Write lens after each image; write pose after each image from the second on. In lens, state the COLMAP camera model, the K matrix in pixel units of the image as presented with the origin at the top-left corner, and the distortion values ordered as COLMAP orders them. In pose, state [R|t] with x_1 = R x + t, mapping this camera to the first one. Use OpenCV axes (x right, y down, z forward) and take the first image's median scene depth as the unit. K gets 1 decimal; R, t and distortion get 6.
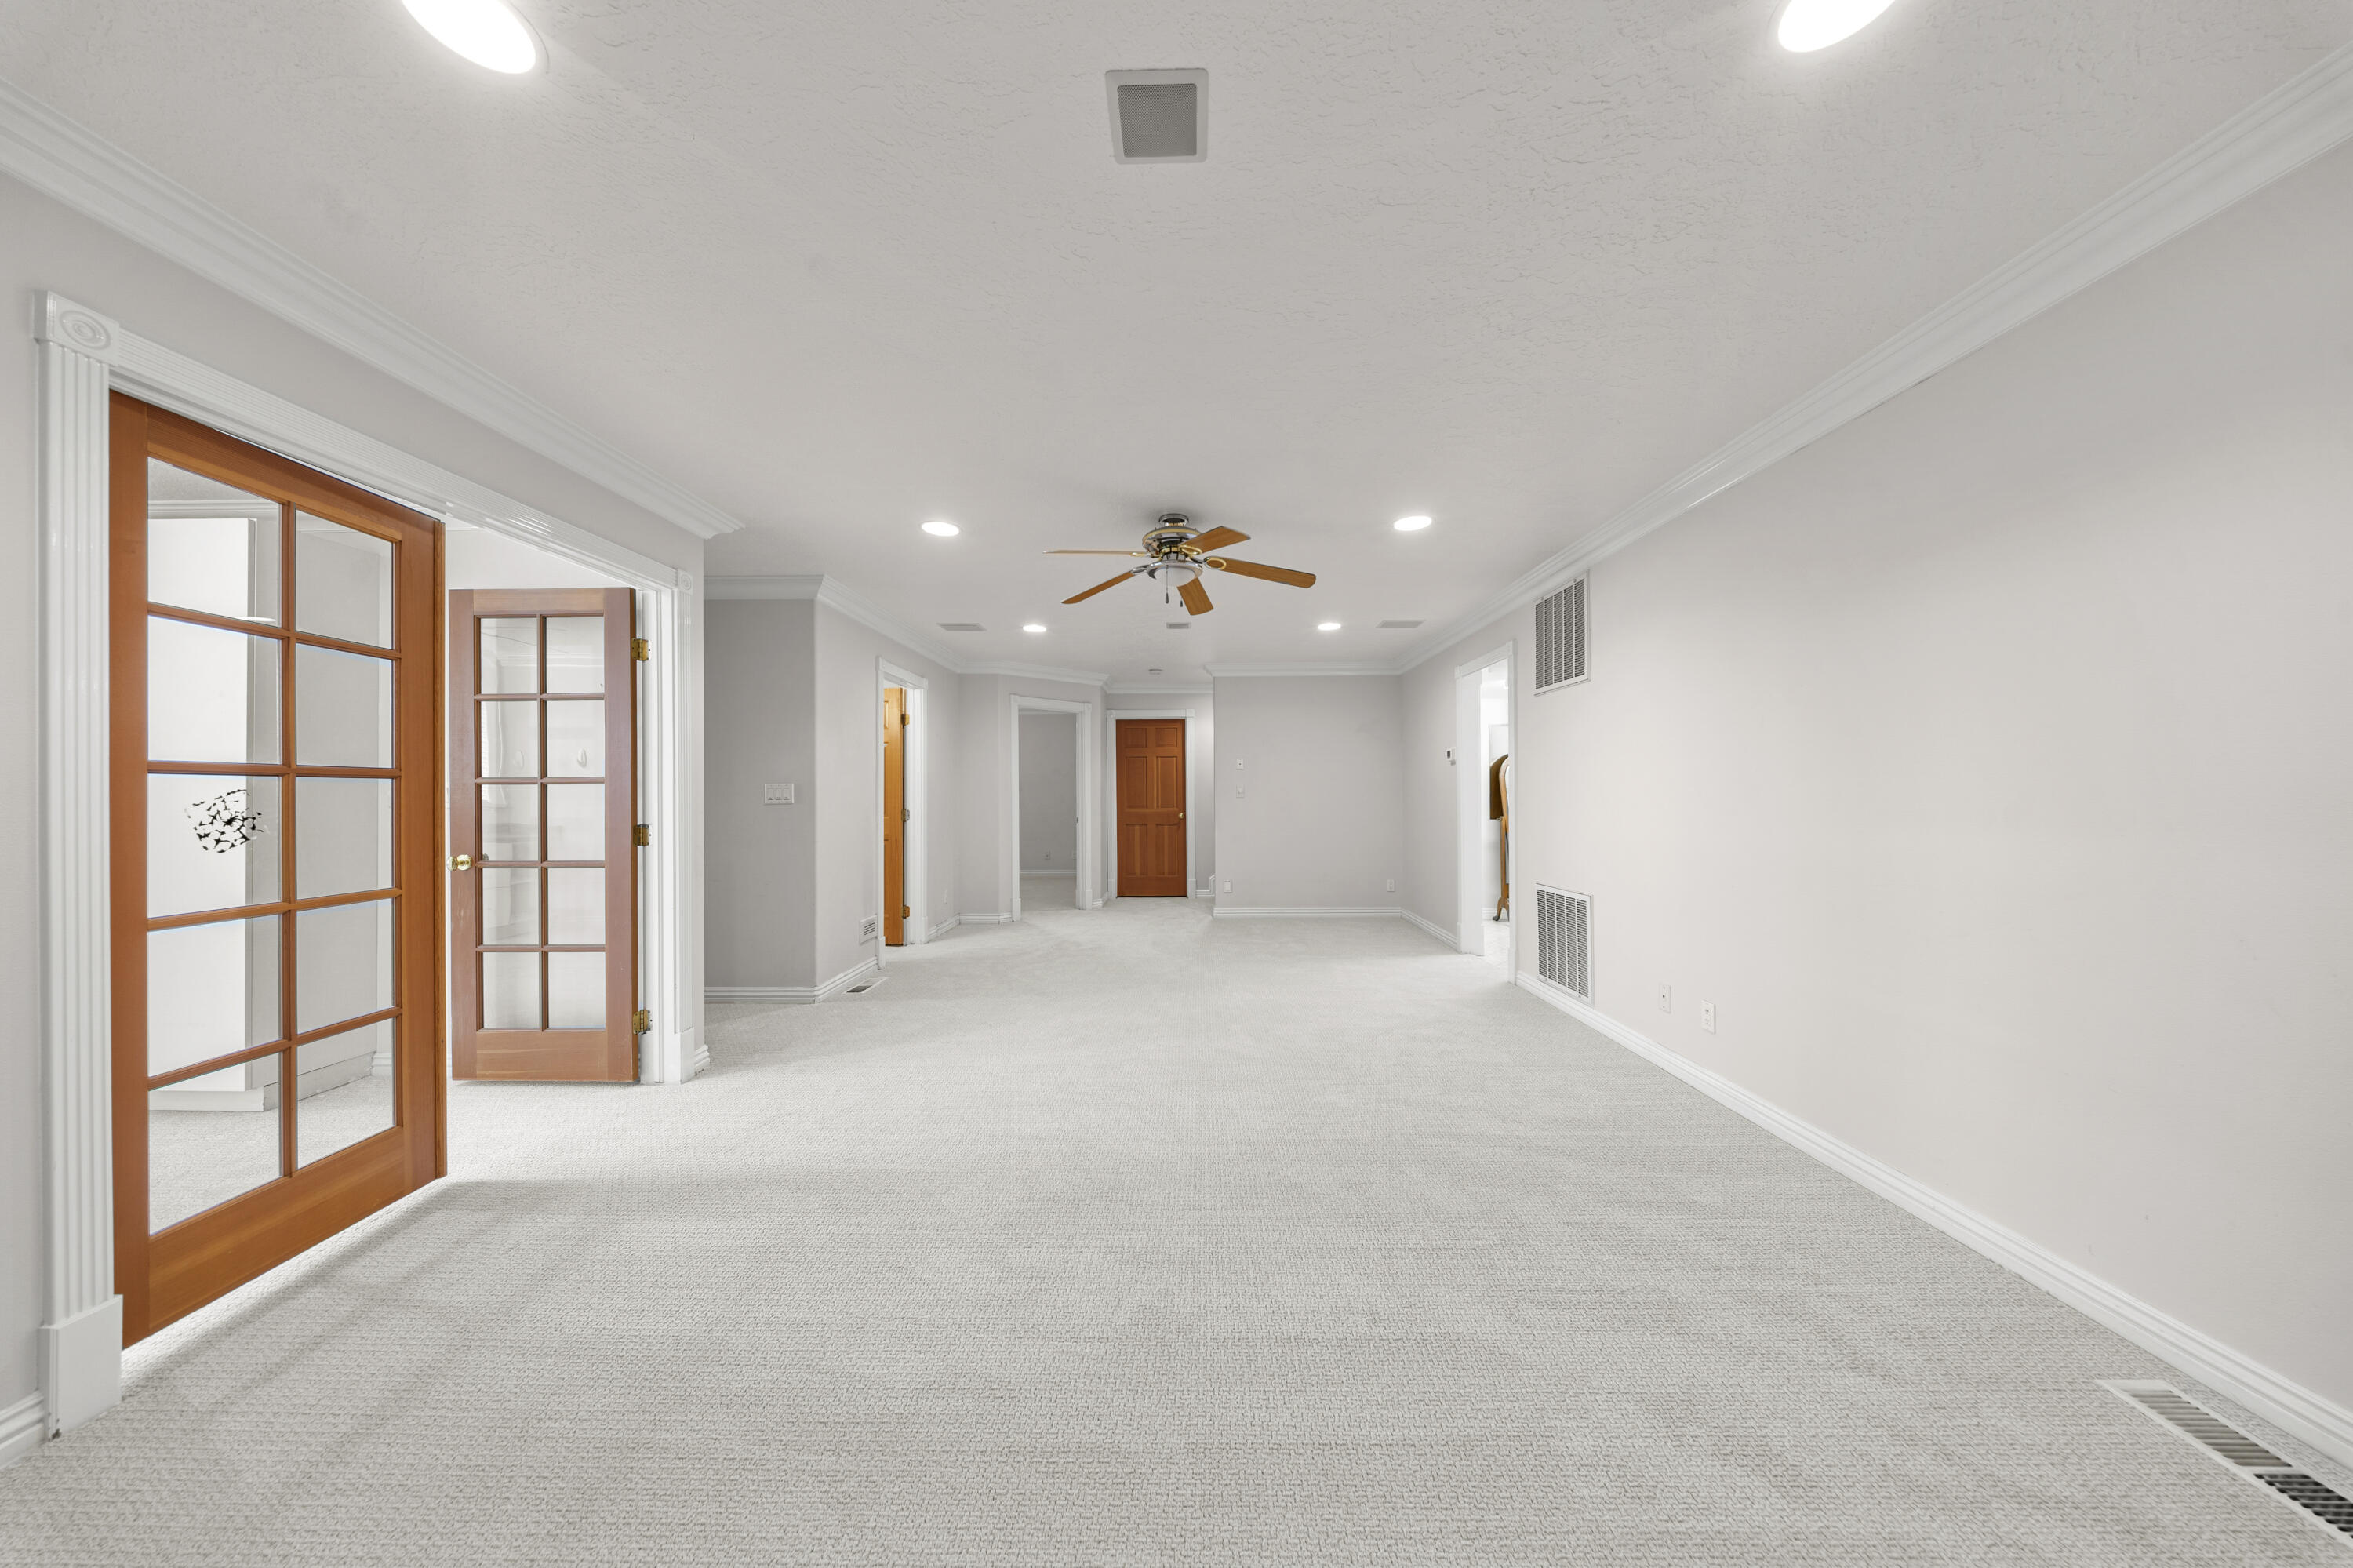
lens RADIAL K [[691.0, 0, 1178.3], [0, 691.0, 781.2], [0, 0, 1]] dist [-0.000459, -0.000972]
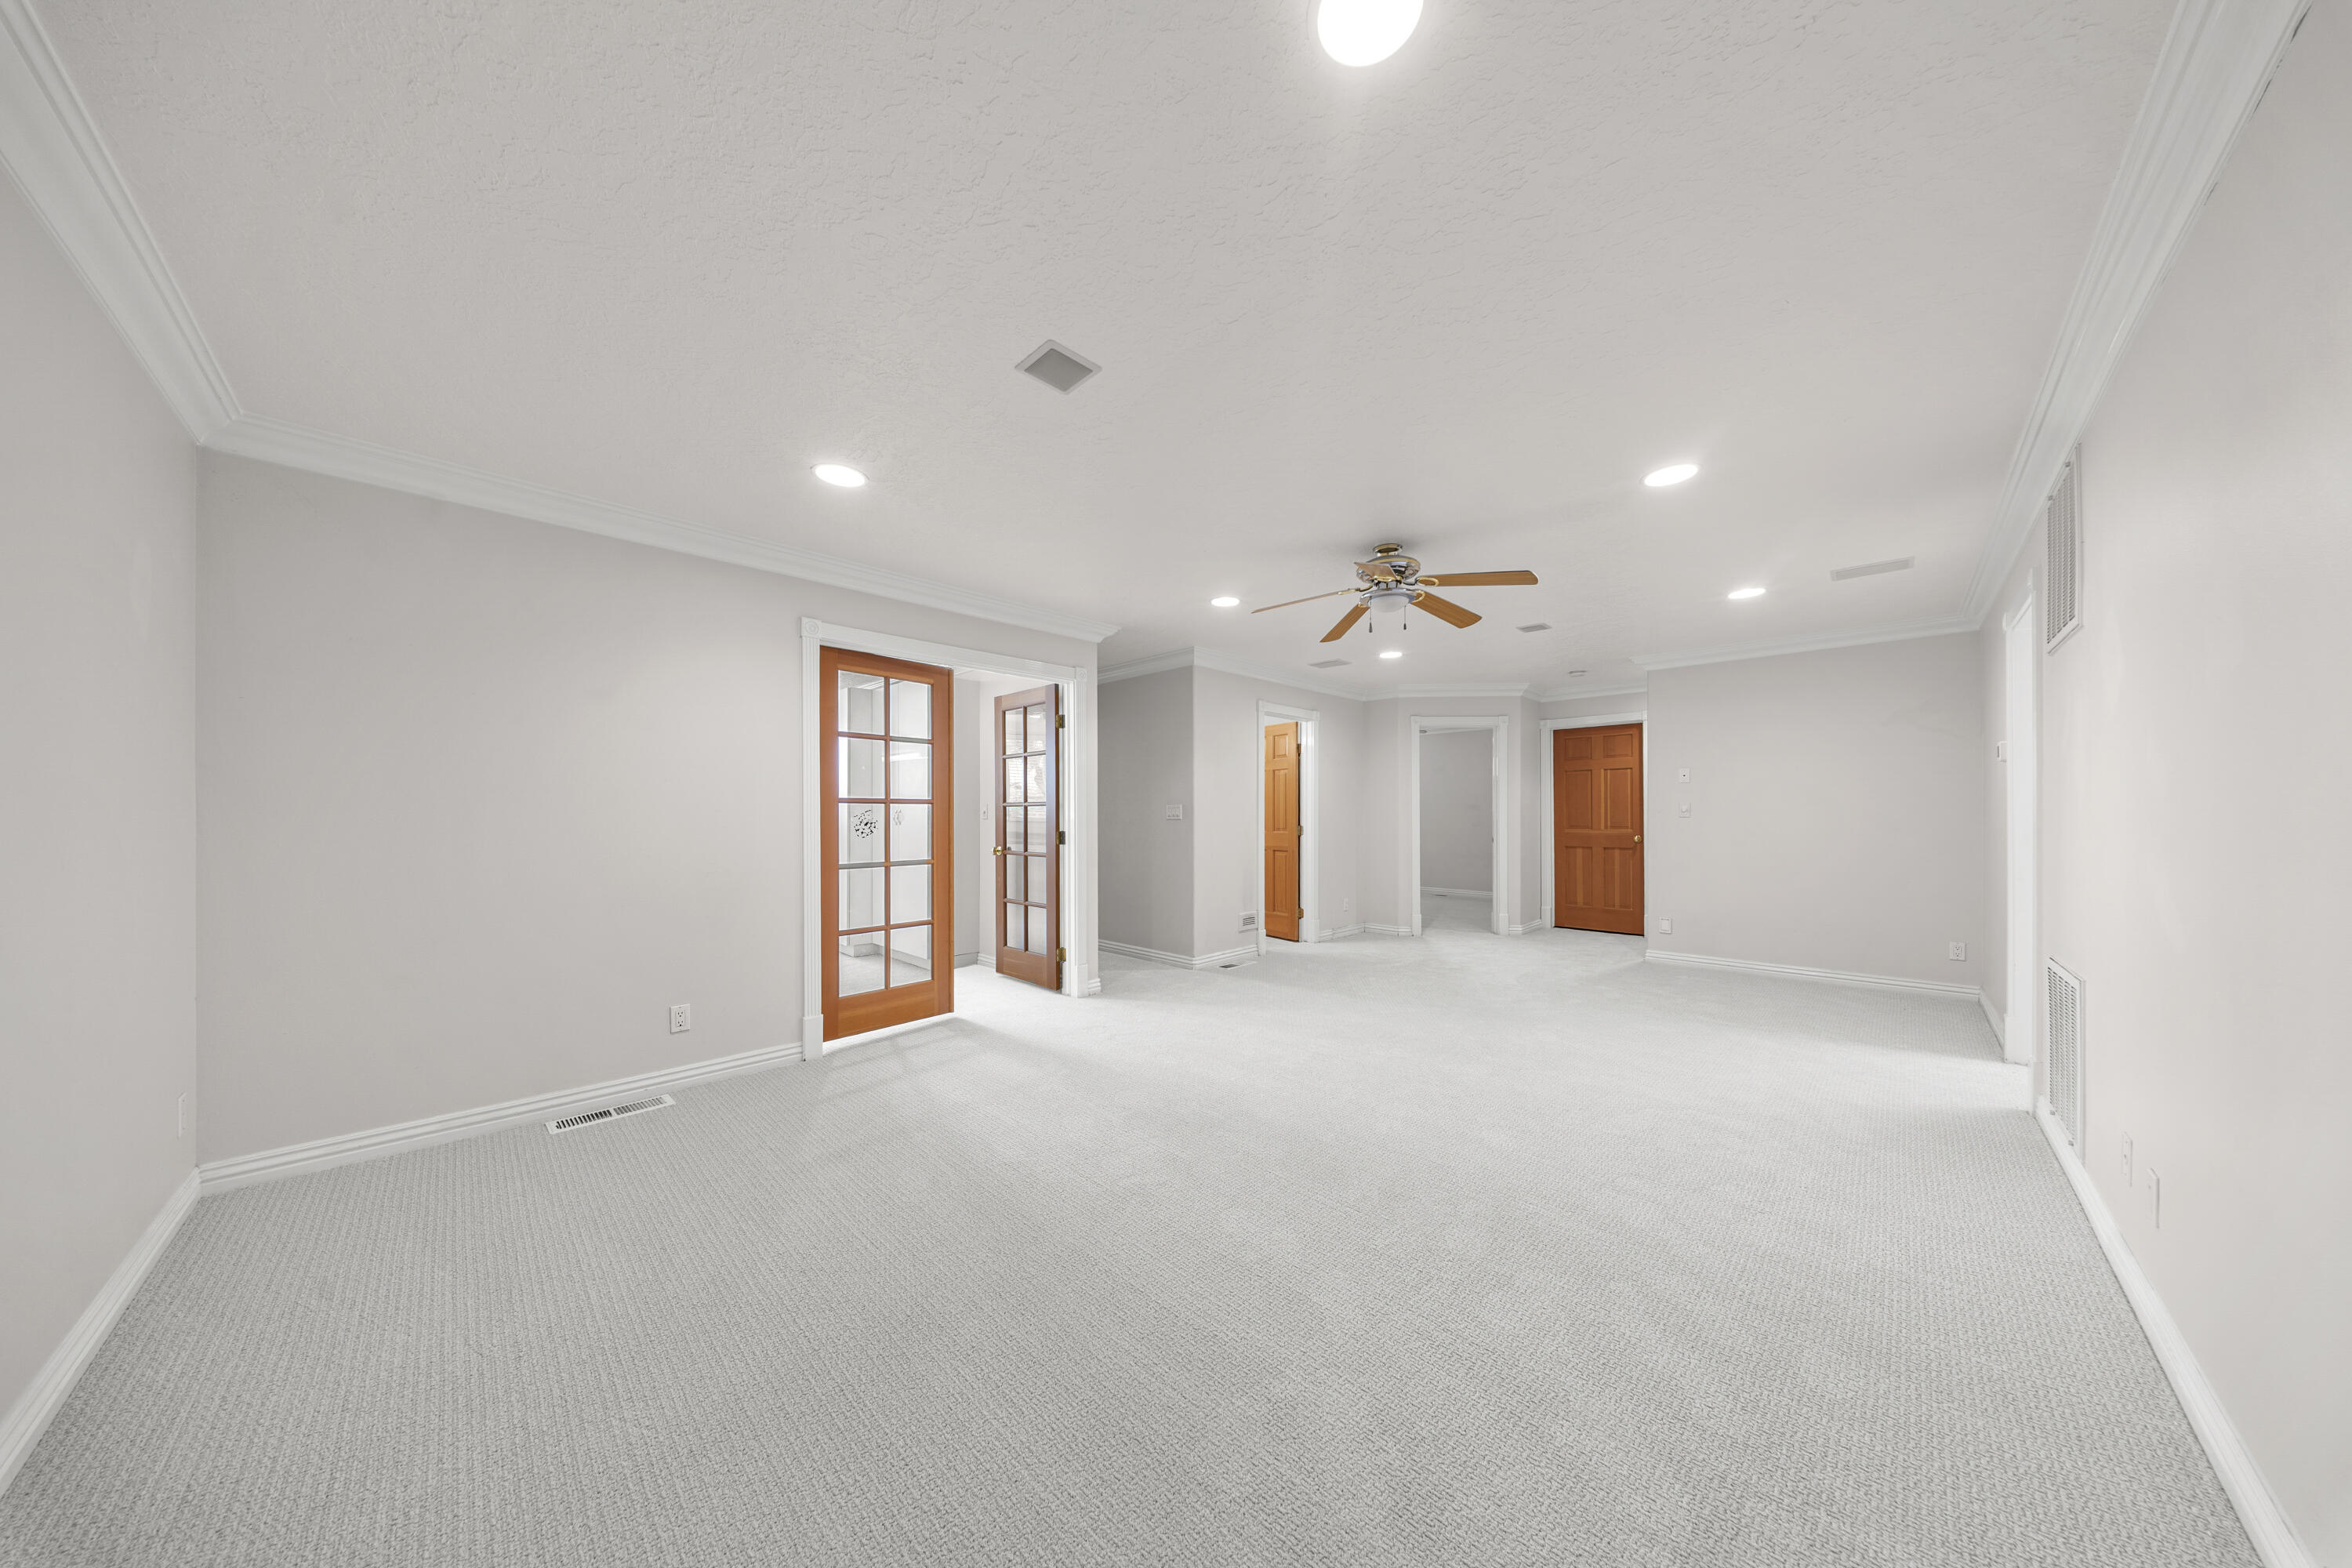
lens RADIAL K [[690.6, 0, 1187.3], [0, 690.6, 799.7], [0, 0, 1]] dist [-0.000459, -0.000972]
pose [[0.730414, -0.009658, -0.682936, 0.404939], [0.010703, 0.999939, -0.002693, -0.002207], [0.682921, -0.005342, 0.730473, 0.027819]]
